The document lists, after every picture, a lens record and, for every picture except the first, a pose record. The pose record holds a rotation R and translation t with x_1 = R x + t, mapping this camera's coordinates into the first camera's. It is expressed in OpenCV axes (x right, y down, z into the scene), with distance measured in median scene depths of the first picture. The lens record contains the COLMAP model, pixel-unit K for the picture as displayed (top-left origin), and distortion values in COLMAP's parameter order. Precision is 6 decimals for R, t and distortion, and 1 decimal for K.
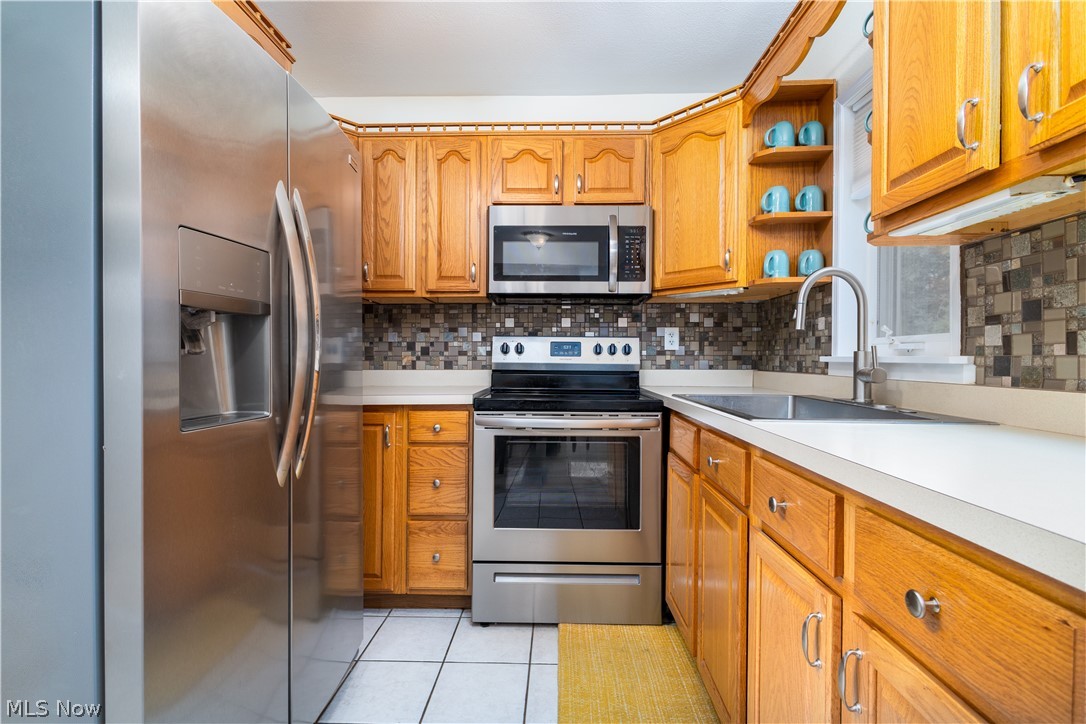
lens RADIAL K [[525.6, 0, 549.5], [0, 525.6, 361.4], [0, 0, 1]] dist [0.010370, 0.000227]
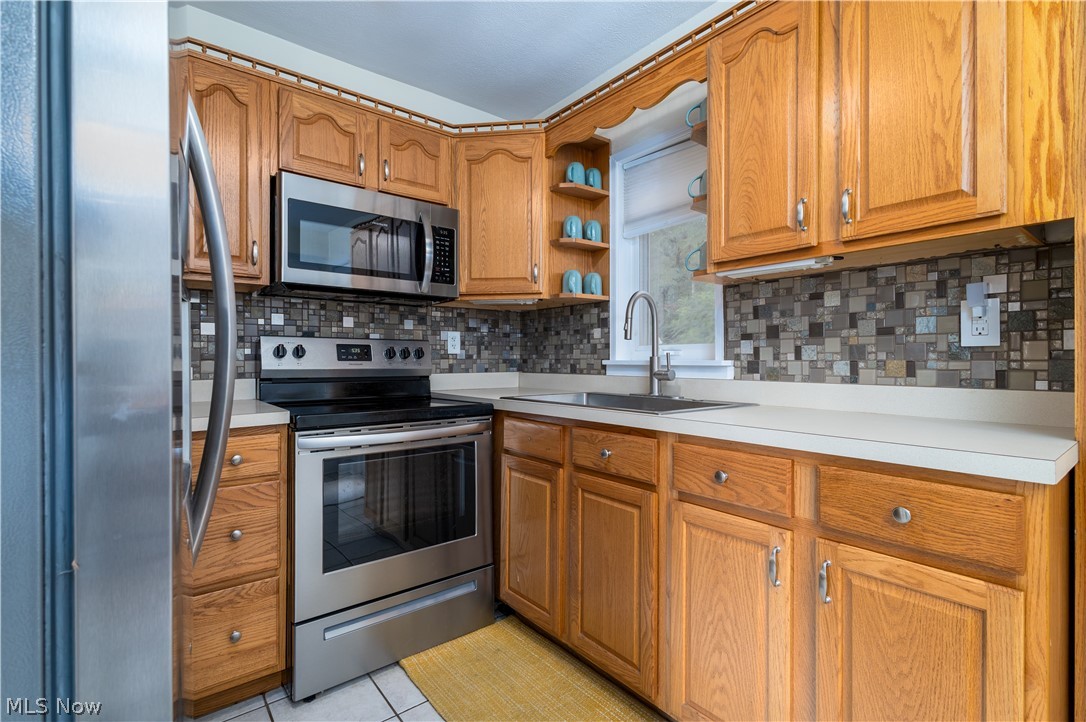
lens RADIAL K [[525.6, 0, 548.7], [0, 525.6, 359.4], [0, 0, 1]] dist [0.010370, 0.000227]
pose [[0.748035, -0.004269, 0.663646, -0.374620], [0.007723, 0.999968, -0.002272, -0.009100], [-0.663614, 0.006826, 0.748044, 0.154753]]
